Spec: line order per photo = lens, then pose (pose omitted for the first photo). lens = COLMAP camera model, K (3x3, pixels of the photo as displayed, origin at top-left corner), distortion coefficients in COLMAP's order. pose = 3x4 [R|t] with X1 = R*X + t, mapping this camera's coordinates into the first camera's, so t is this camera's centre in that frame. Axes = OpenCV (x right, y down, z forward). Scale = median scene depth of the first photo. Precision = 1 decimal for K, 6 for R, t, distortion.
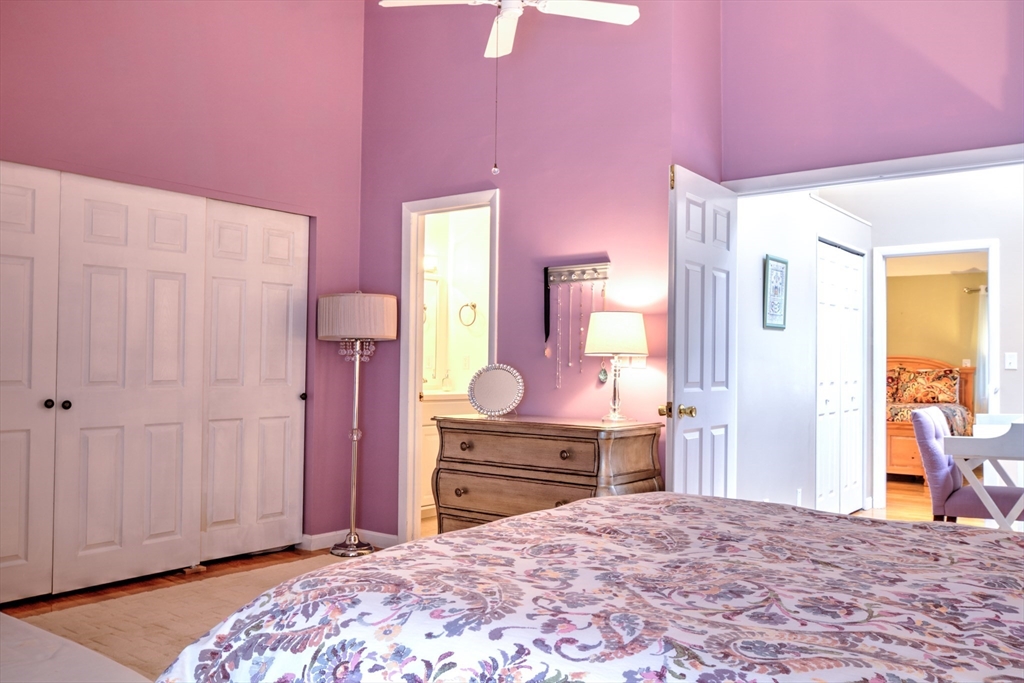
lens RADIAL K [[856.6, 0, 509.9], [0, 856.6, 347.0], [0, 0, 1]] dist [0.006383, 0.012623]
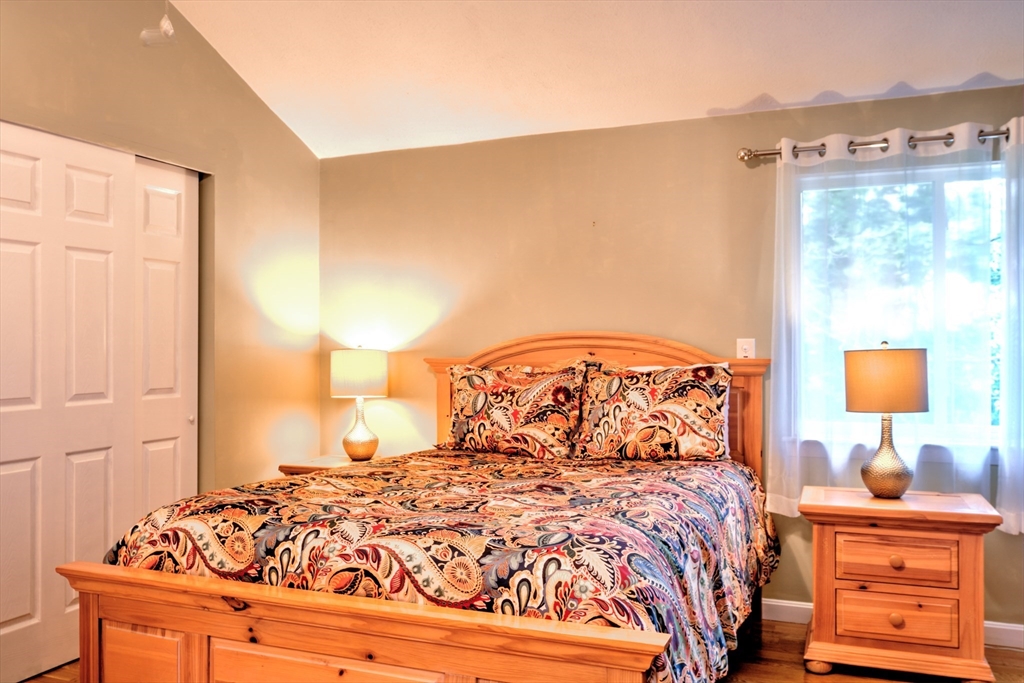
lens RADIAL K [[856.6, 0, 513.6], [0, 856.6, 341.3], [0, 0, 1]] dist [0.006383, 0.012623]
pose [[0.966656, -0.010889, 0.255846, 0.337655], [0.007478, 0.999870, 0.014301, 0.009444], [-0.255968, -0.011911, 0.966612, 0.665289]]
